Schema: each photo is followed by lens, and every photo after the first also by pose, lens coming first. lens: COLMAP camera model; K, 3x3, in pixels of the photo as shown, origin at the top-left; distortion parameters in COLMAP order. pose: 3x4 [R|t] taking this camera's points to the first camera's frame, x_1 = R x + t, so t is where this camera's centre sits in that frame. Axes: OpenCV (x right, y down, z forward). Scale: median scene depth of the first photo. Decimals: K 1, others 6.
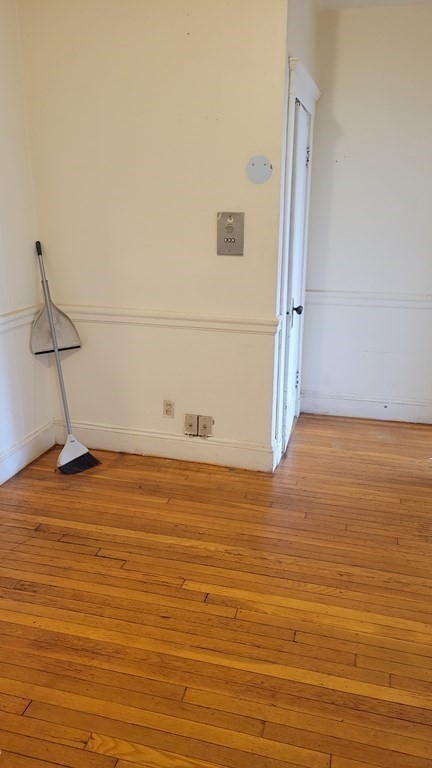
lens RADIAL K [[562.2, 0, 216.0], [0, 562.2, 384.0], [0, 0, 1]] dist [0.002030, 0.000006]
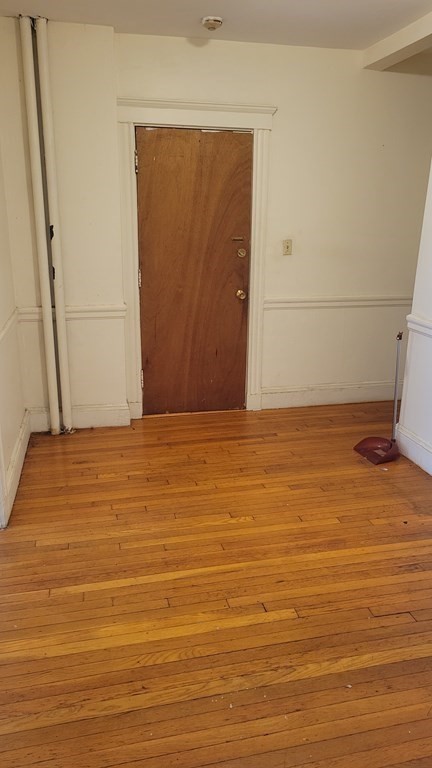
lens RADIAL K [[562.2, 0, 216.0], [0, 562.2, 384.0], [0, 0, 1]] dist [0.002030, 0.000006]
pose [[-0.878858, 0.119546, -0.461862, 0.486601], [-0.167456, 0.829205, 0.533271, -0.482875], [0.446729, 0.546011, -0.708735, 1.497574]]
